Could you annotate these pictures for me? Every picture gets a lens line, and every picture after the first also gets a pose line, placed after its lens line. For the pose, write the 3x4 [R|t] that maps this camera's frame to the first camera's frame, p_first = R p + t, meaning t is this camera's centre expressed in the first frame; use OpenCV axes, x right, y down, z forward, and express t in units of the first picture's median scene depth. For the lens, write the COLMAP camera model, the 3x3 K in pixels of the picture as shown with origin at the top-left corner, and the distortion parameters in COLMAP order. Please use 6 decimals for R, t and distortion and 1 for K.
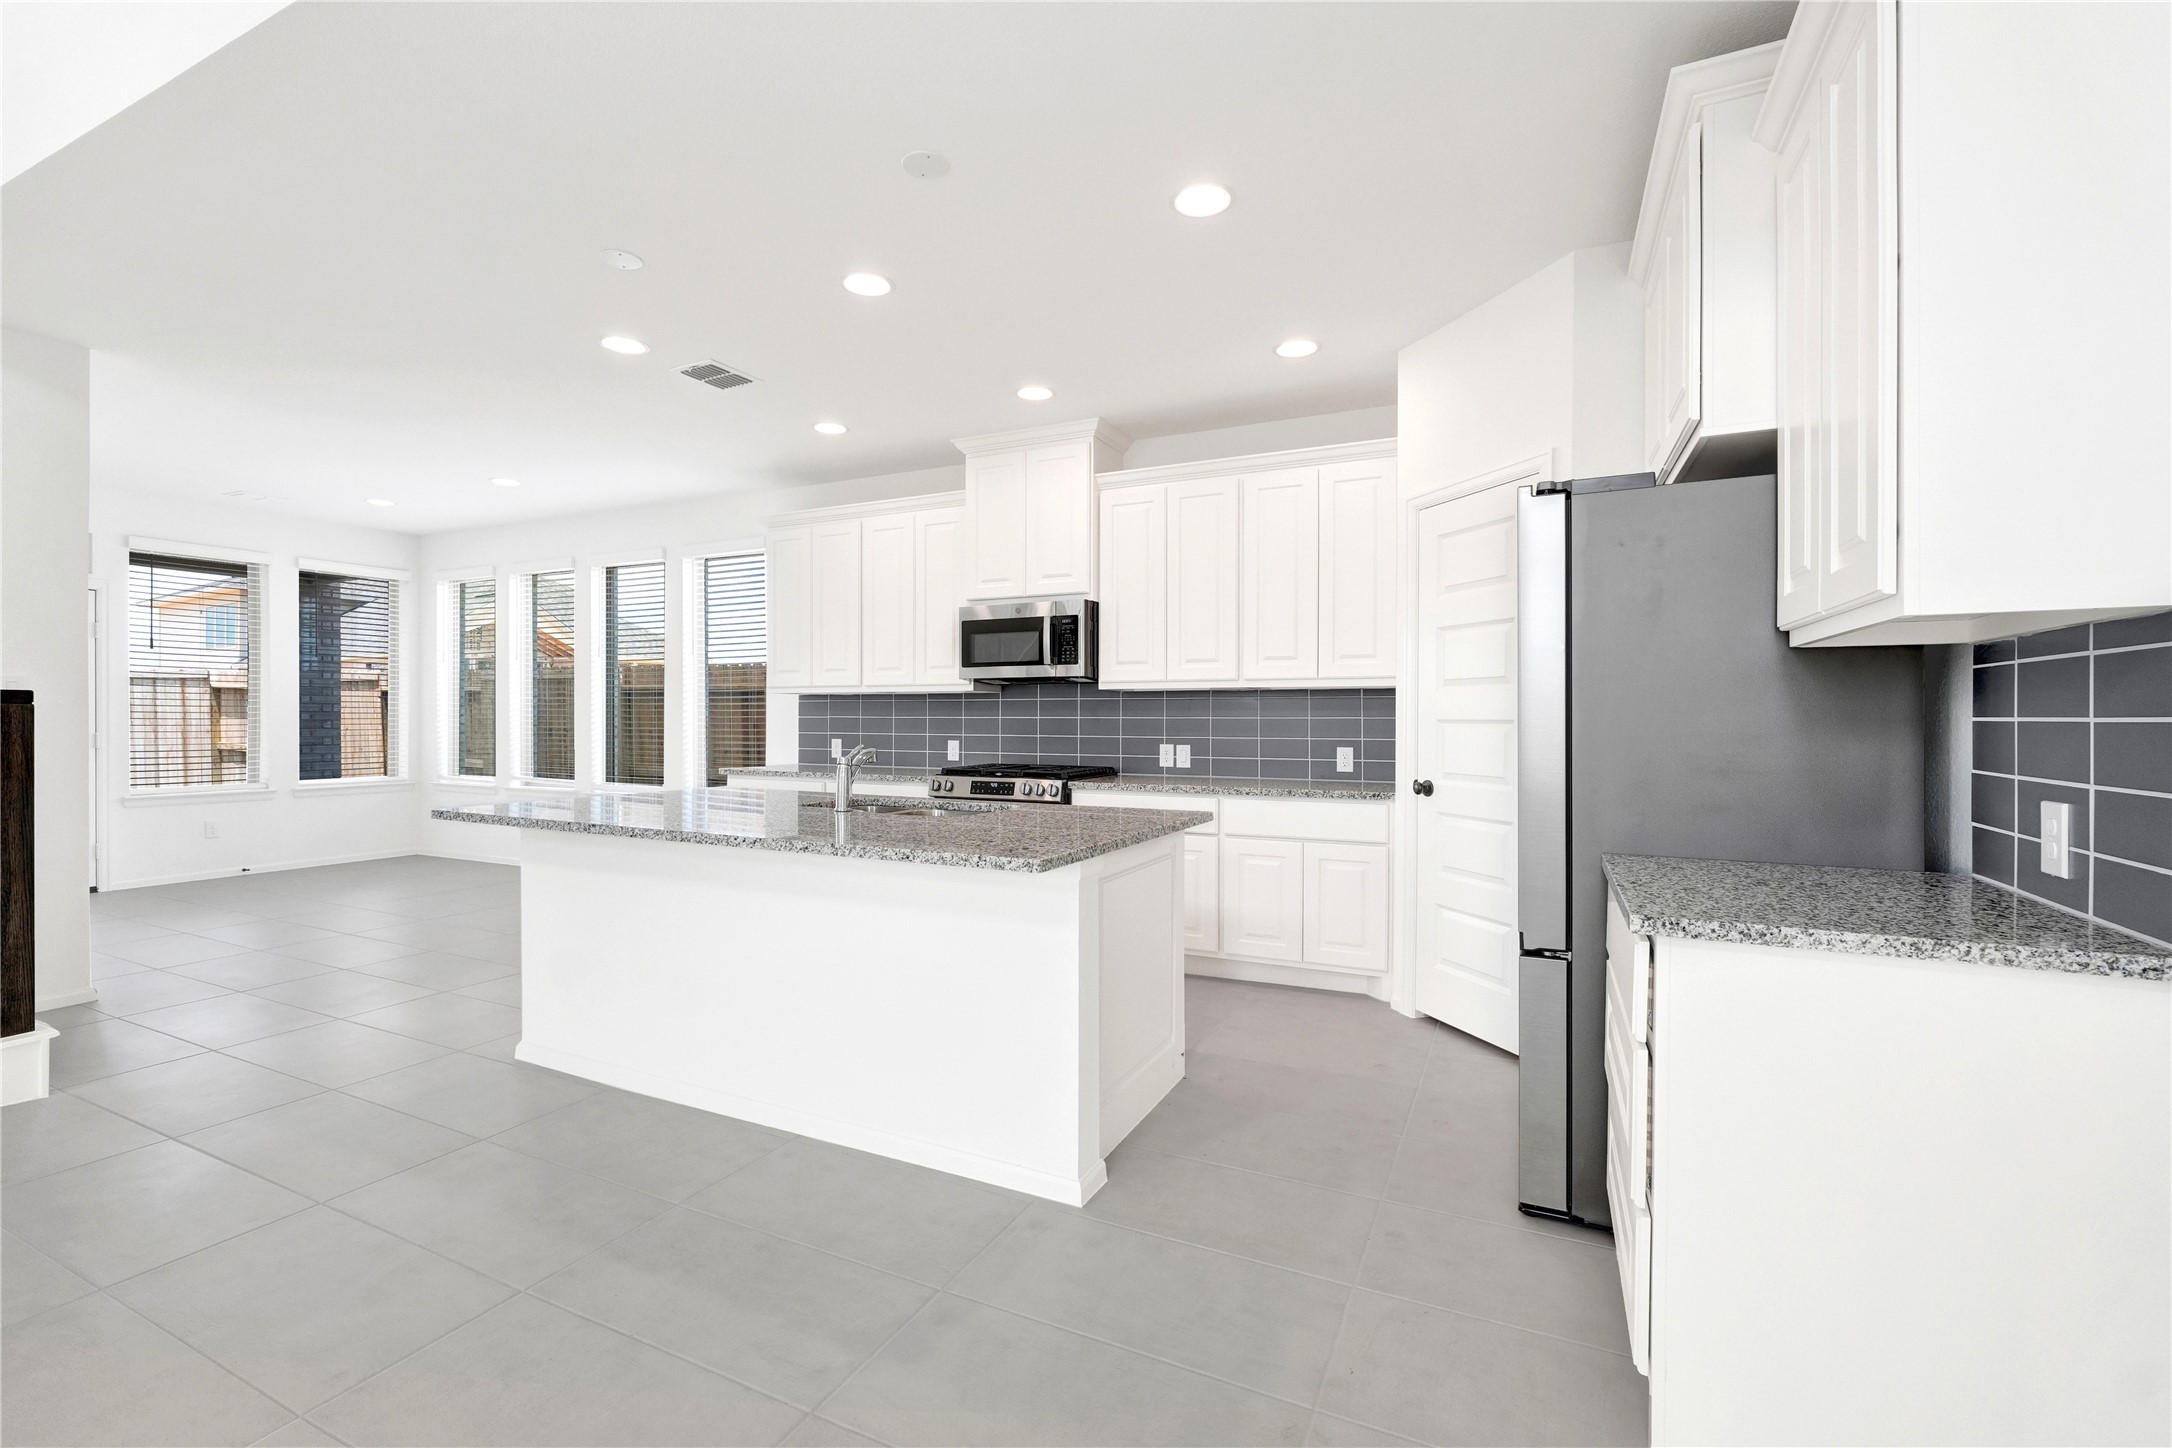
lens RADIAL K [[917.2, 0, 1089.5], [0, 917.2, 719.0], [0, 0, 1]] dist [-0.008311, 0.004512]
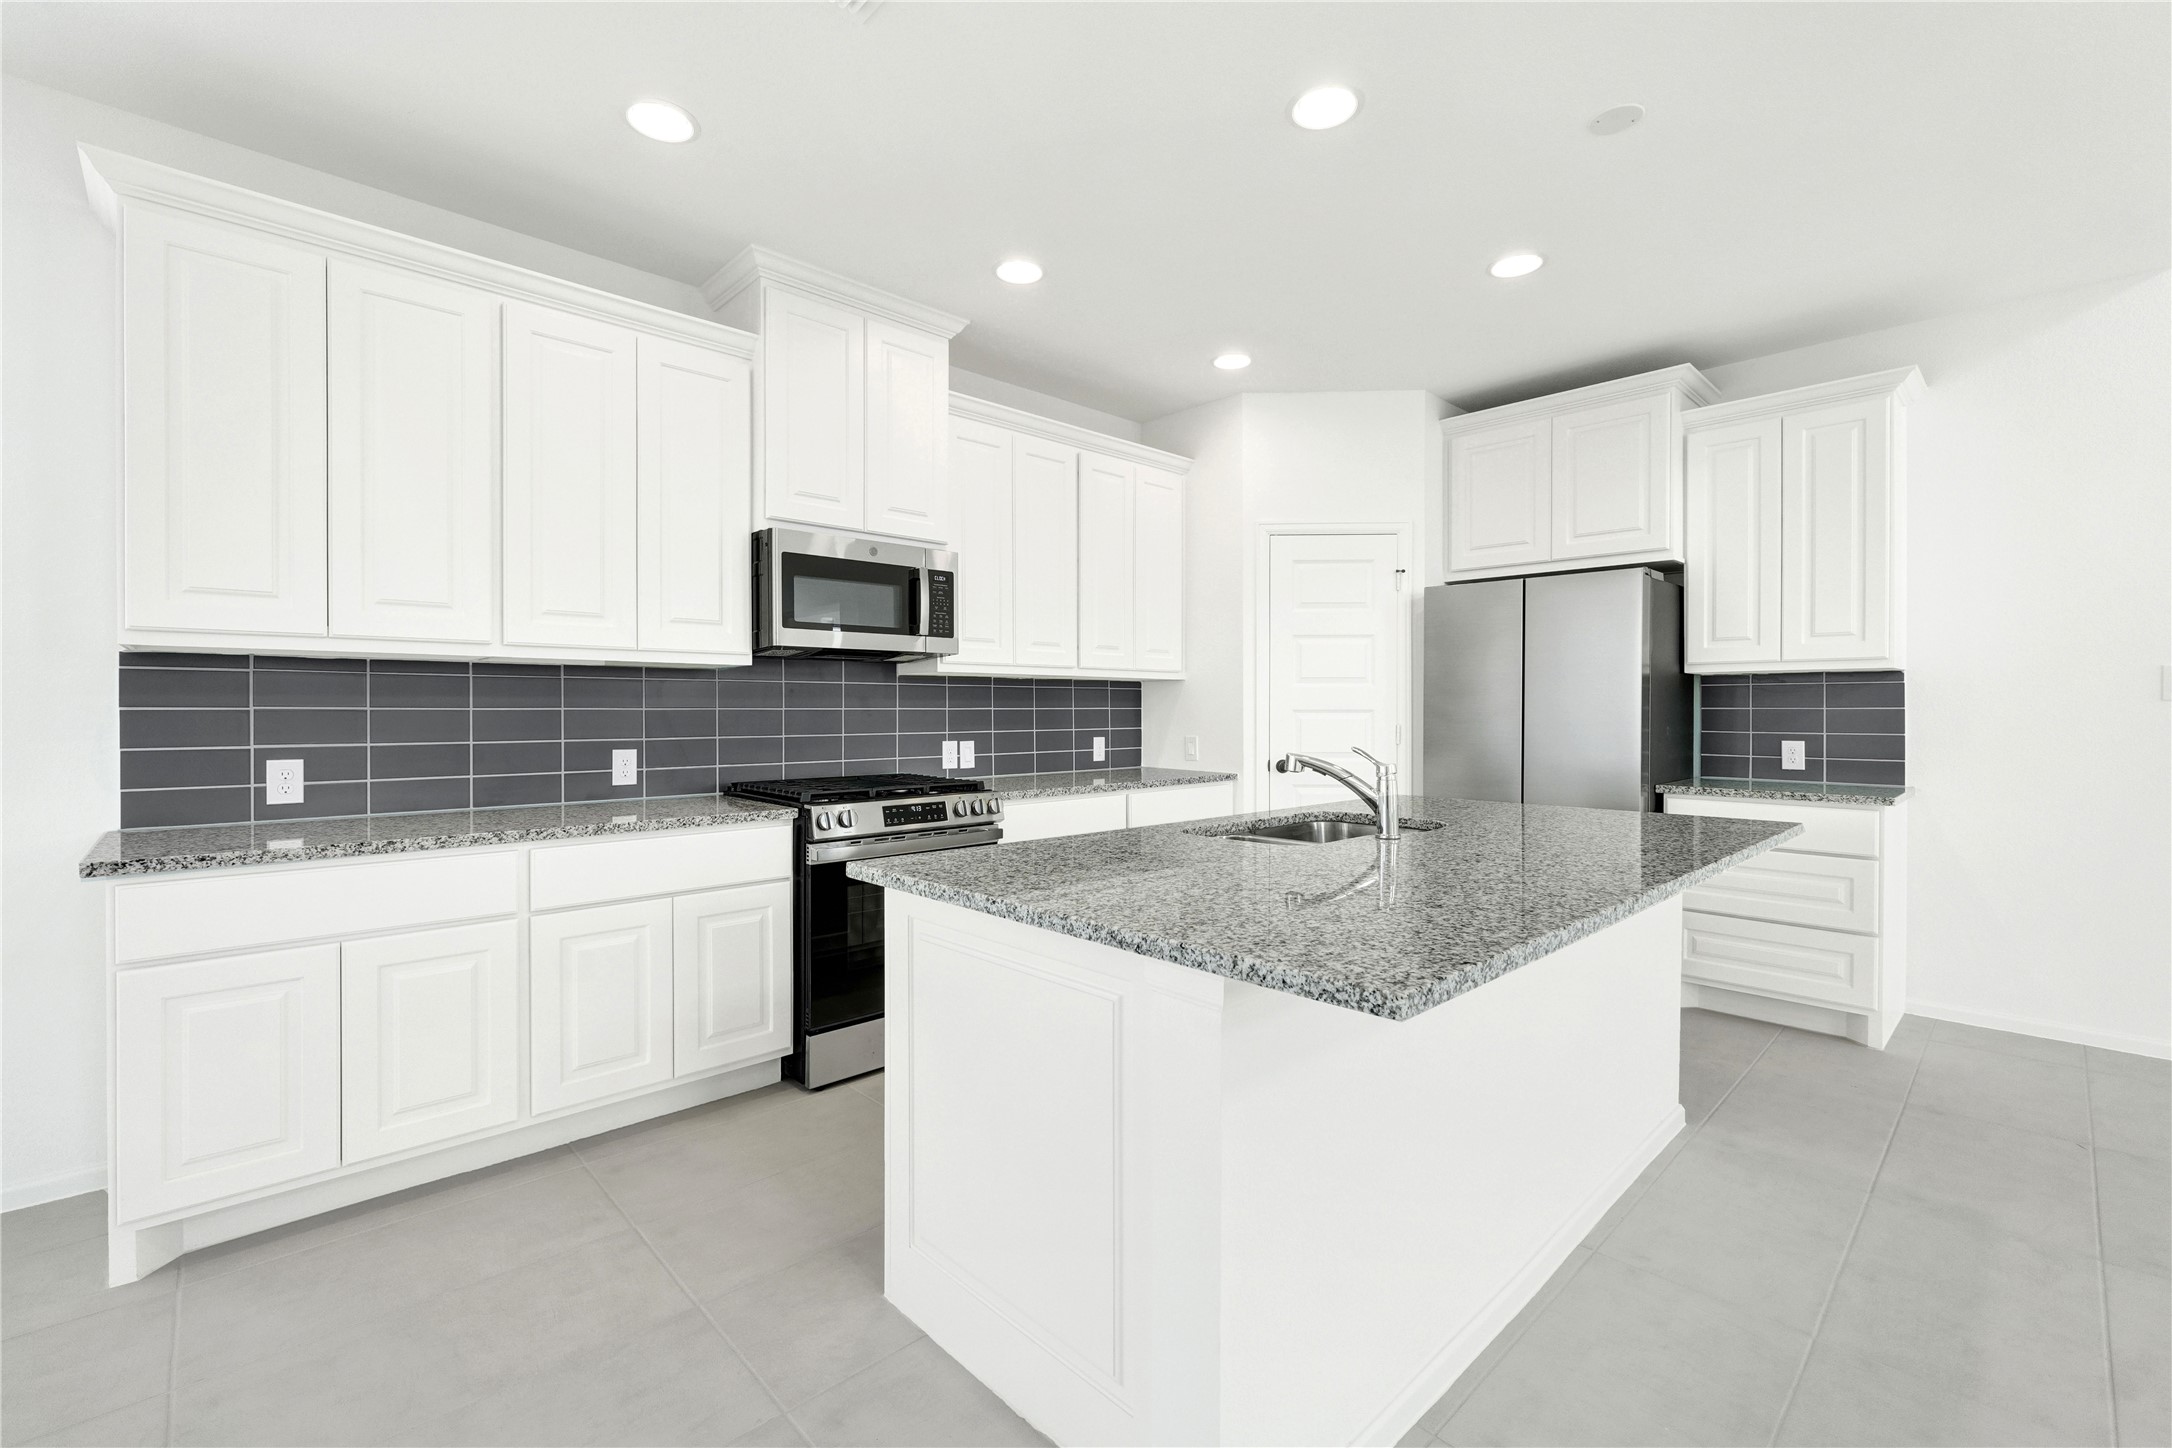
lens RADIAL K [[917.2, 0, 1074.8], [0, 917.2, 715.5], [0, 0, 1]] dist [-0.008311, 0.004512]
pose [[0.370521, -0.008263, 0.928787, -0.666534], [0.002919, 0.999966, 0.007732, -0.001554], [-0.928819, -0.000154, 0.370533, 0.617993]]
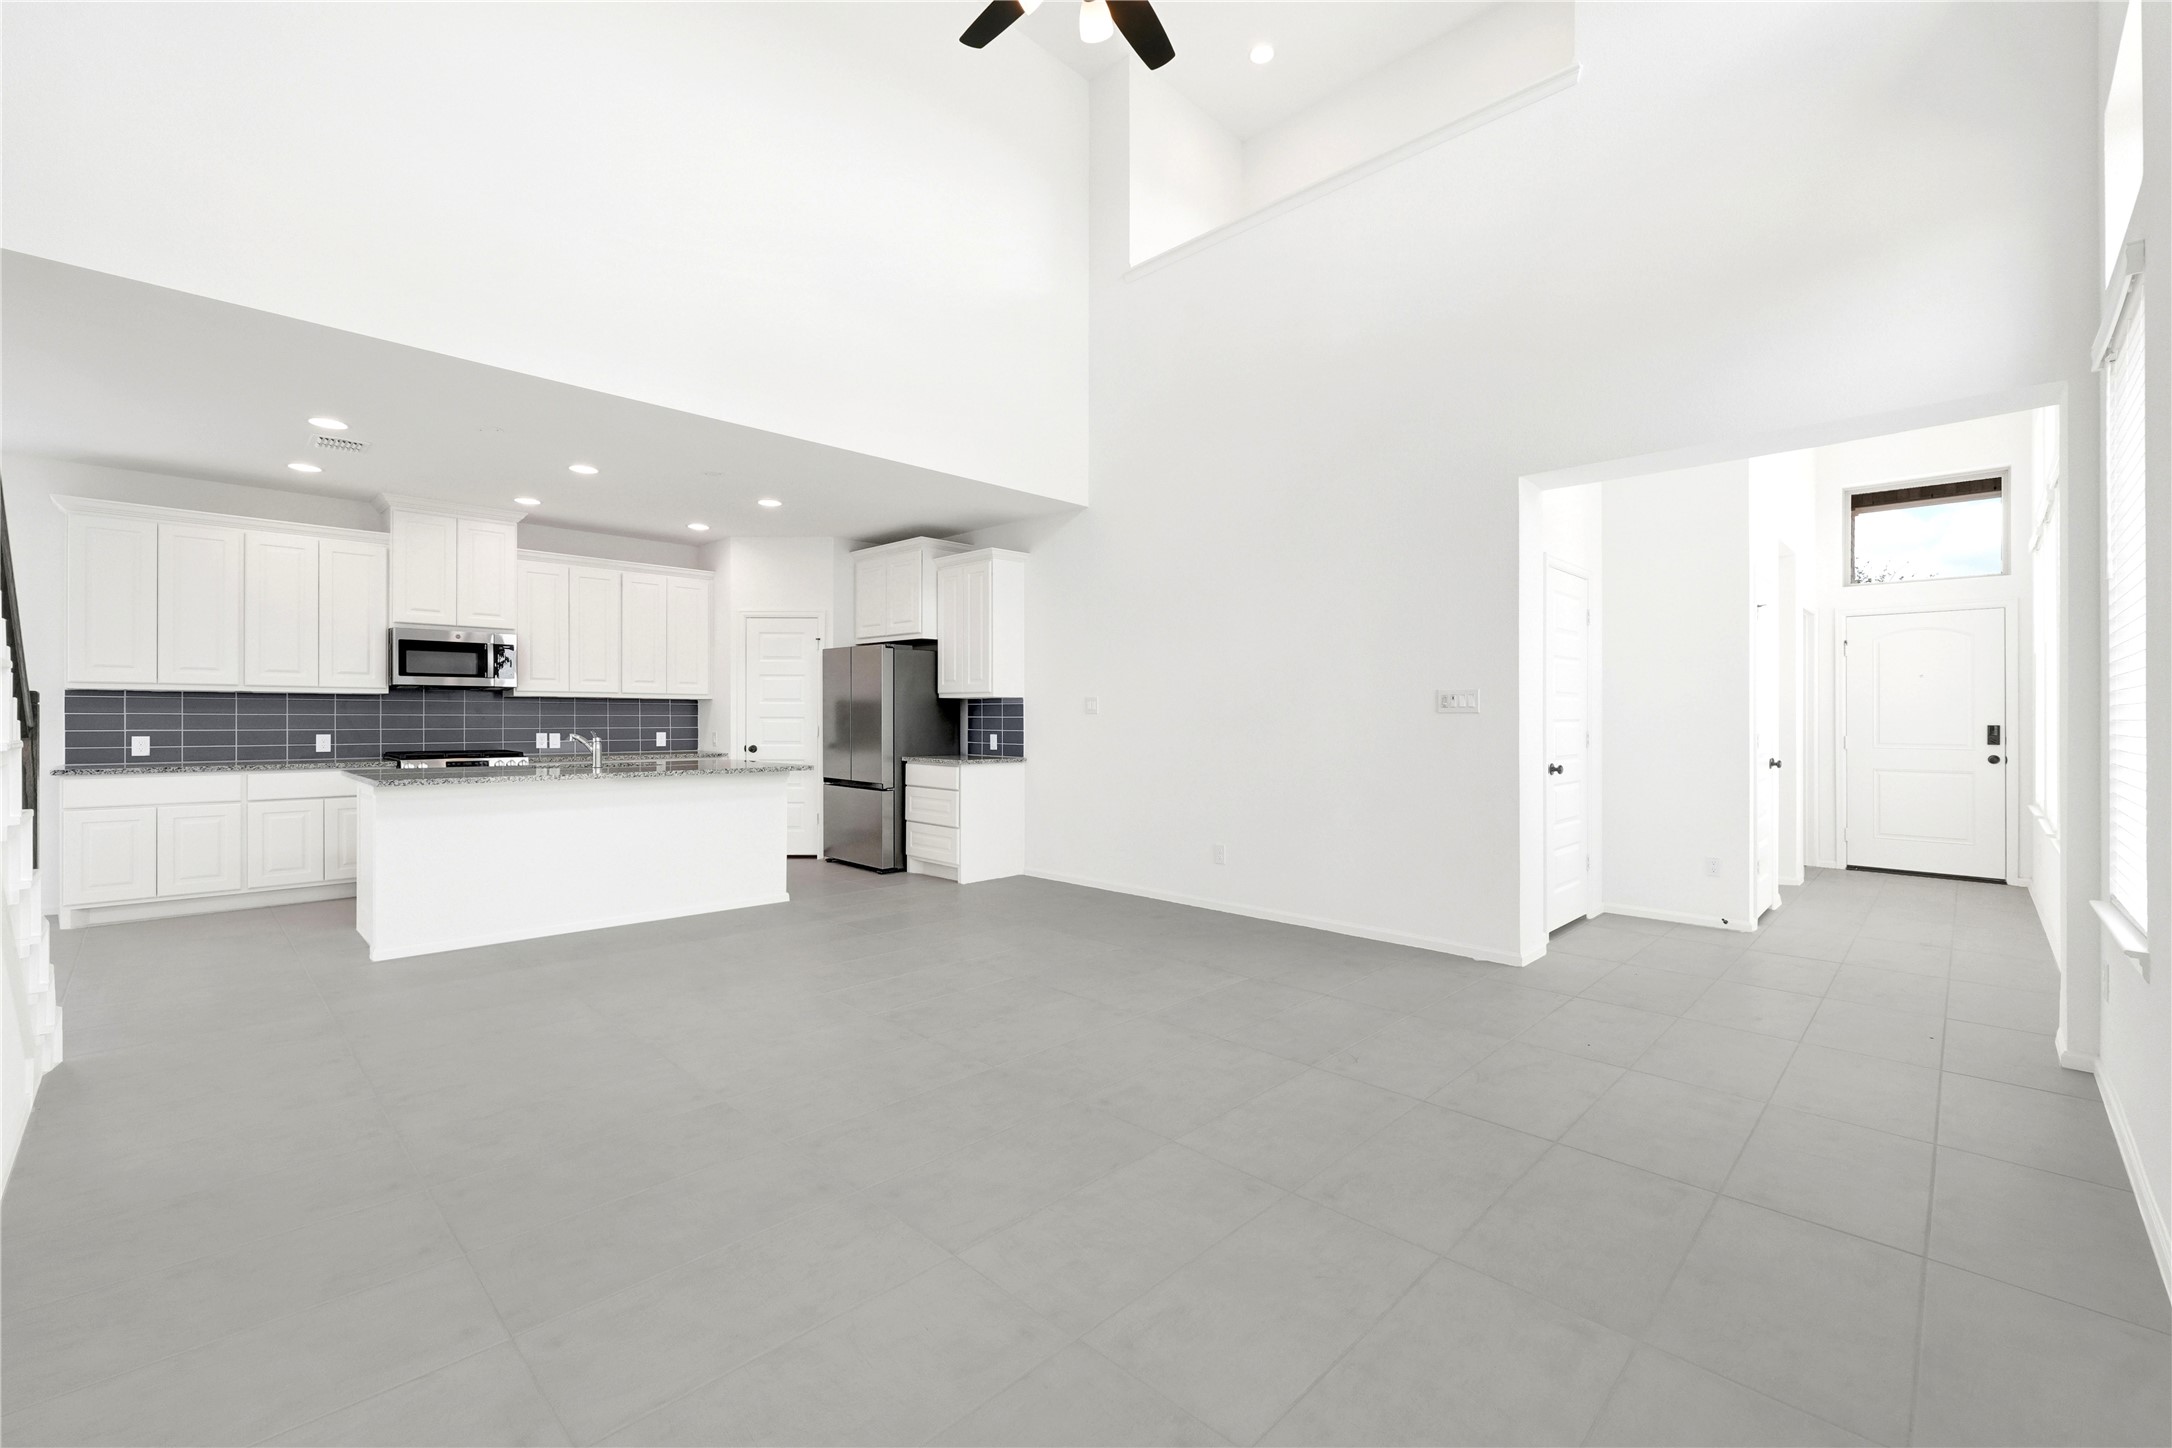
lens RADIAL K [[917.2, 0, 1078.8], [0, 917.2, 718.4], [0, 0, 1]] dist [-0.008311, 0.004512]
pose [[0.330938, -0.001518, 0.943651, -1.071345], [-0.001122, 0.999997, 0.002002, -0.000579], [-0.943652, -0.001722, 0.330935, -0.325917]]
